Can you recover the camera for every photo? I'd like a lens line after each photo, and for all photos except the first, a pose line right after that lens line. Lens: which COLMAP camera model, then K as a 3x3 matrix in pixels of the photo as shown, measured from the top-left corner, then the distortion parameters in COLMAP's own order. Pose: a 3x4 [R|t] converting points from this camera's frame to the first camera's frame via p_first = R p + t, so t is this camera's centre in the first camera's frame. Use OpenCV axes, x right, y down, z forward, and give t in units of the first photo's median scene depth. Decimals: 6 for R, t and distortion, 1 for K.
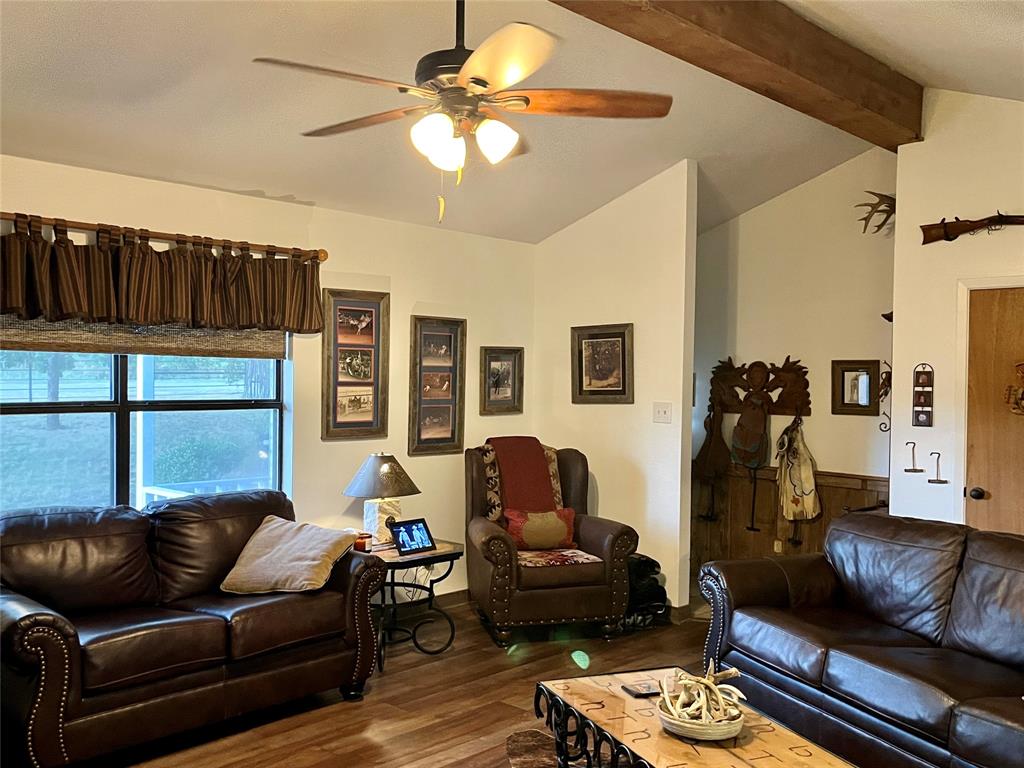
lens RADIAL K [[949.1, 0, 512.0], [0, 949.1, 386.1], [0, 0, 1]] dist [0.059891, 0.000000]
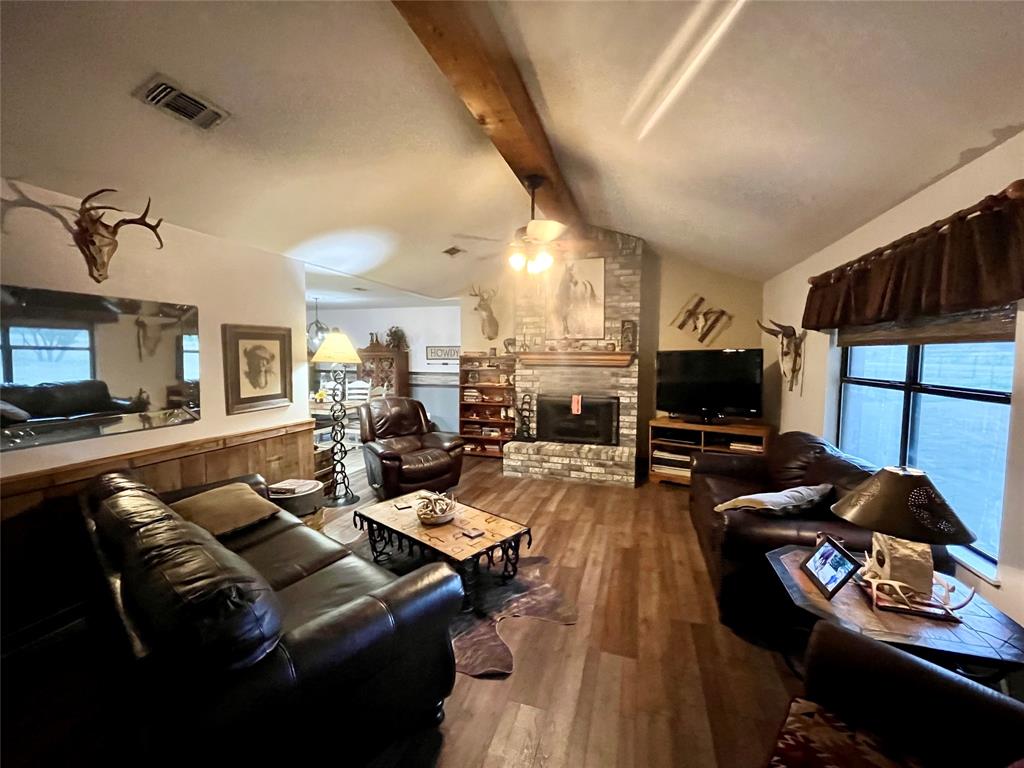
lens RADIAL K [[417.5, 0, 515.0], [0, 417.5, 378.4], [0, 0, 1]] dist [0.027712, 0.000048]
pose [[-0.895696, 0.007990, -0.444594, 0.299671], [-0.024773, 0.997389, 0.067833, -0.014790], [0.443975, 0.071772, -0.893160, 1.259929]]
